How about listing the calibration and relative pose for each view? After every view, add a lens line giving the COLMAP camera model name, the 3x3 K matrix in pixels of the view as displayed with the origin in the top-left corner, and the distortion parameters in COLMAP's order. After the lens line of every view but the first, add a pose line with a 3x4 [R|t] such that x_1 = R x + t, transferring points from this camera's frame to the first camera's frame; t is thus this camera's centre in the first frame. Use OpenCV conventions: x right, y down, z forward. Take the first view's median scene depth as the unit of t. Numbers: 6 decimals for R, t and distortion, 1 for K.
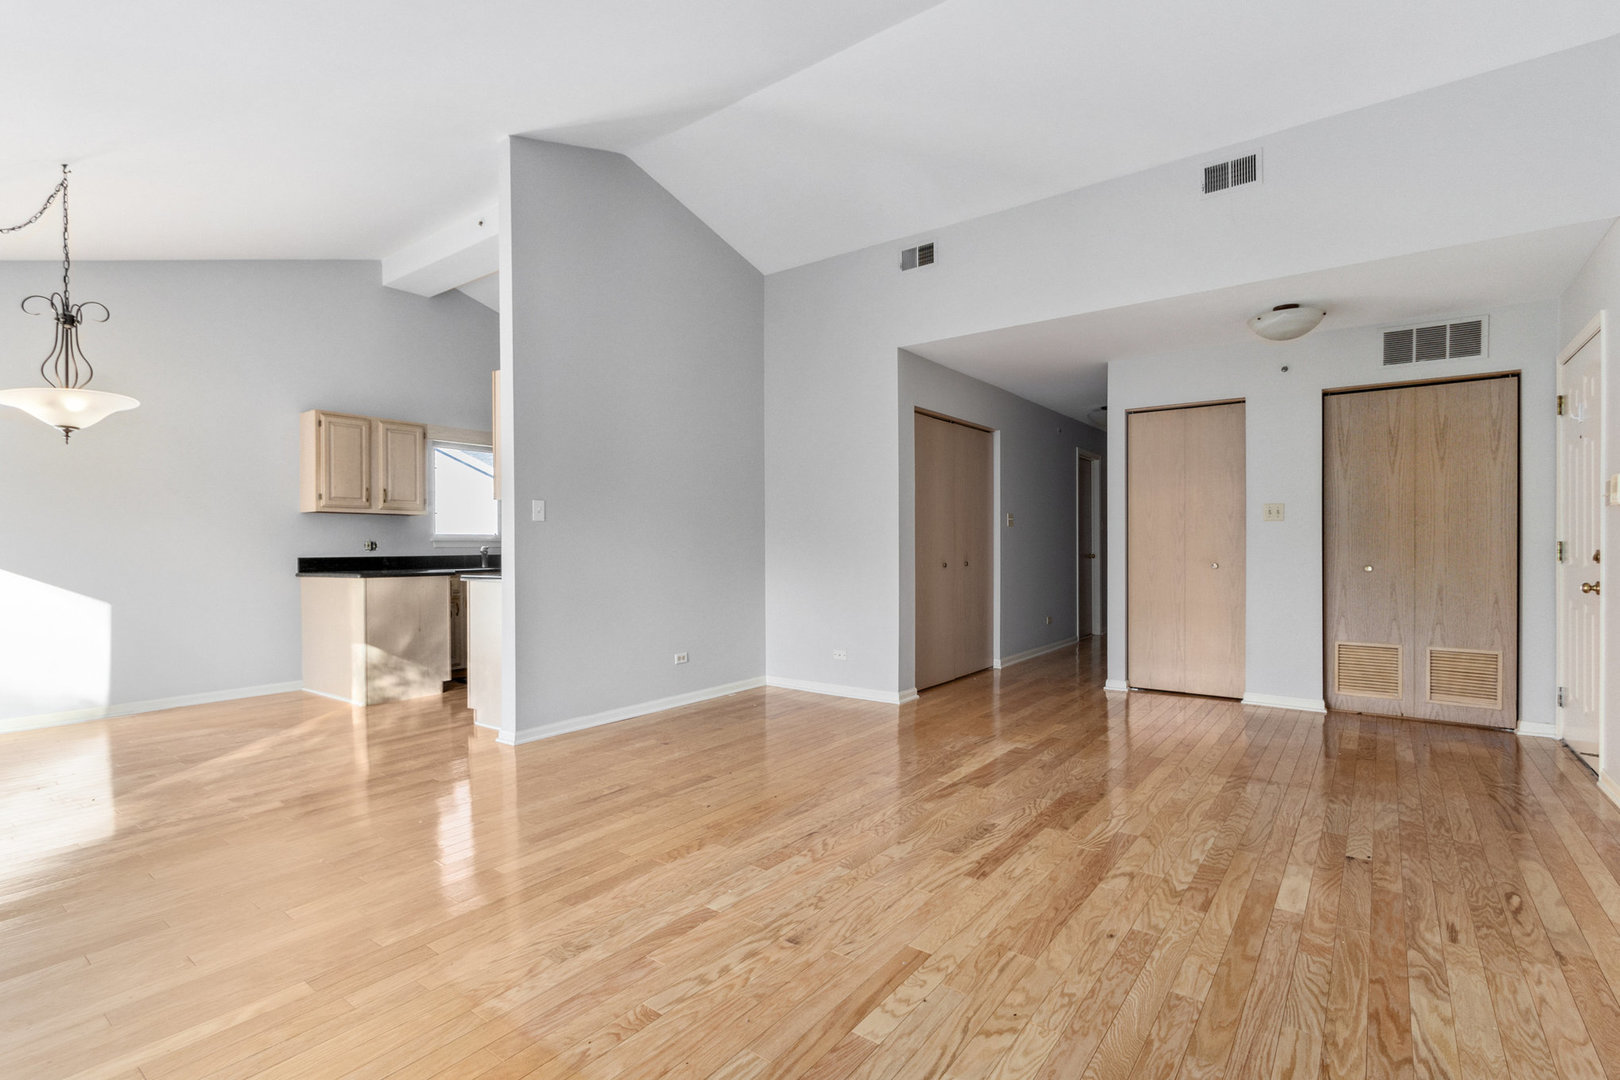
lens RADIAL K [[757.0, 0, 789.7], [0, 757.0, 548.4], [0, 0, 1]] dist [-0.000877, -0.000802]
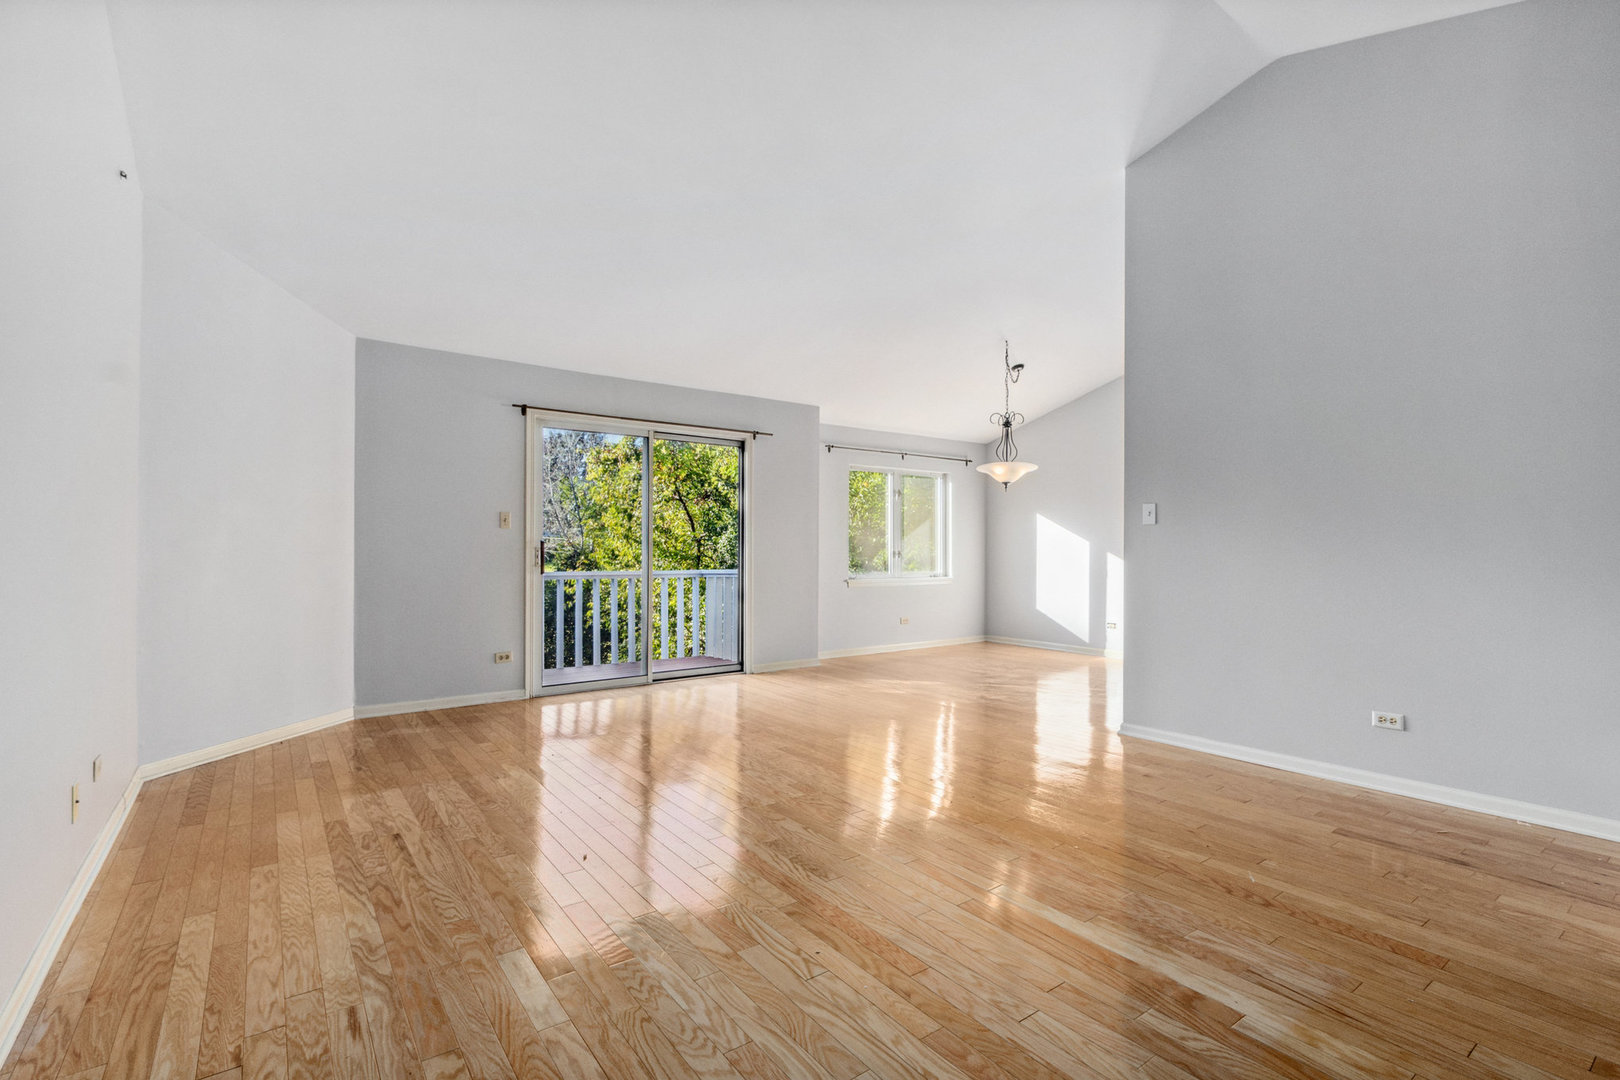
lens RADIAL K [[742.2, 0, 810.0], [0, 742.2, 540.0], [0, 0, 1]] dist [0.001055, 0.000063]
pose [[-0.267509, -0.002826, -0.963551, 1.242825], [-0.004140, 0.999990, -0.001783, -0.018500], [0.963546, 0.003513, -0.267518, 1.379569]]
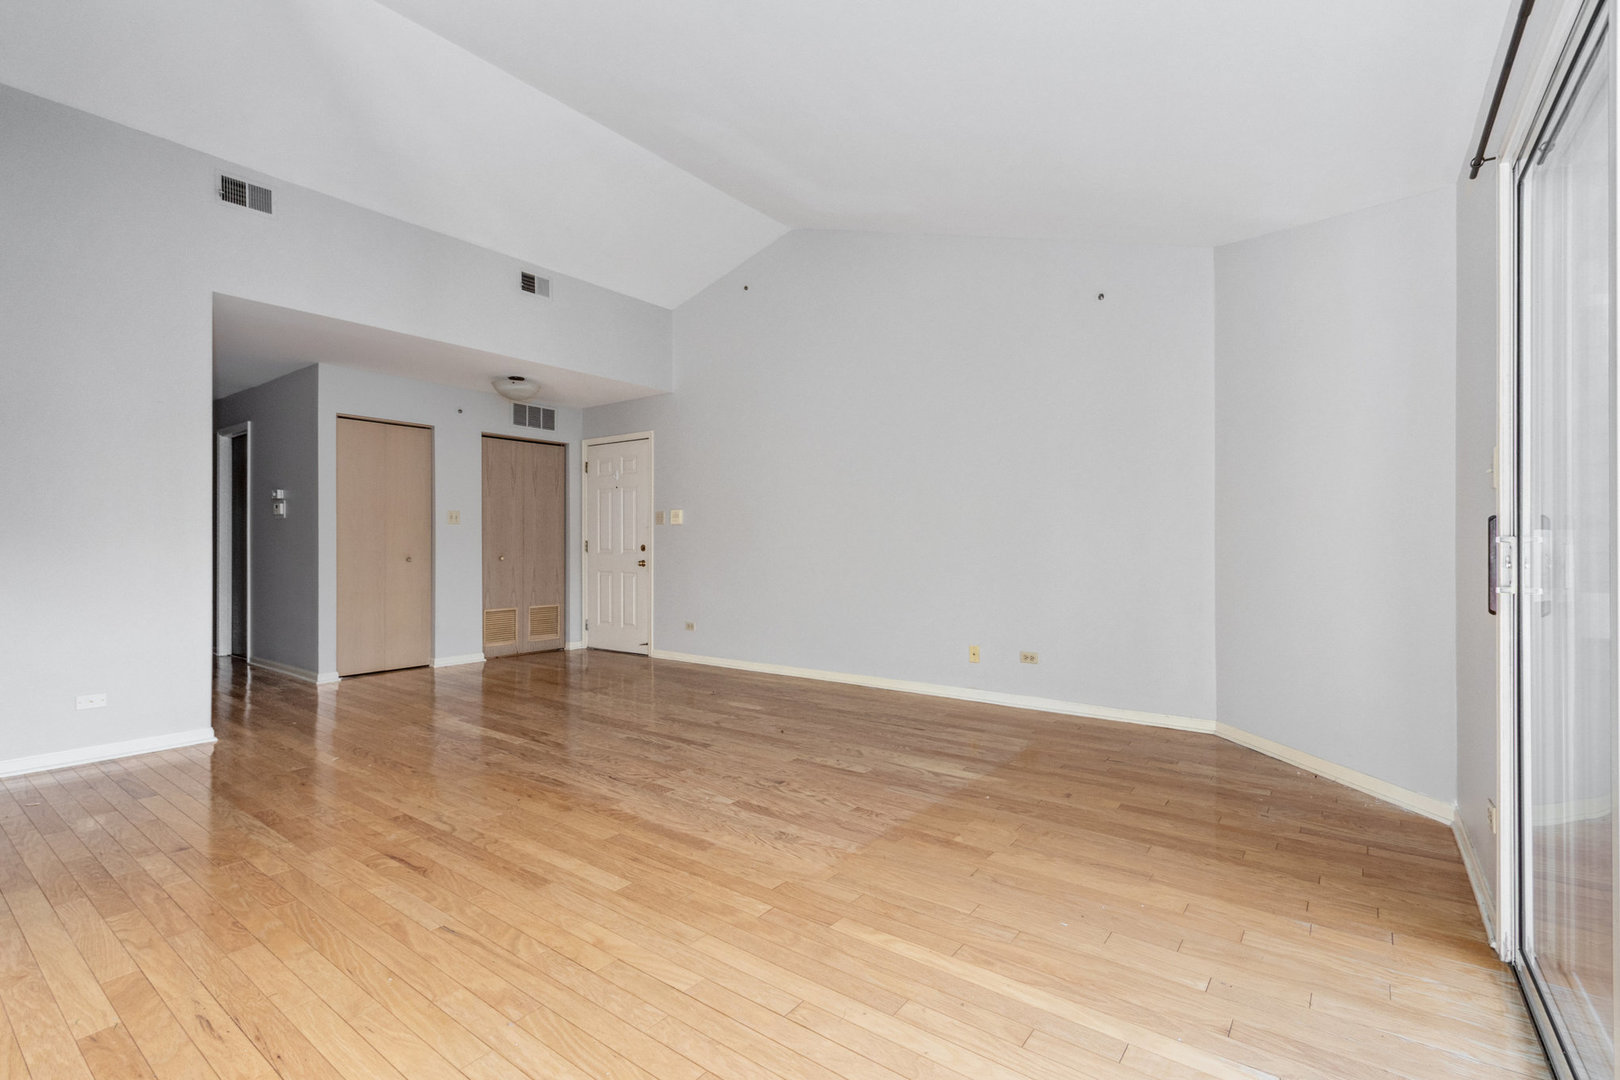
lens RADIAL K [[742.2, 0, 810.0], [0, 742.2, 540.0], [0, 0, 1]] dist [0.001055, 0.000063]
pose [[-0.015495, 0.006504, 0.999859, -1.293929], [0.004440, 0.999969, -0.006436, 0.005102], [-0.999870, 0.004340, -0.015524, 0.774712]]
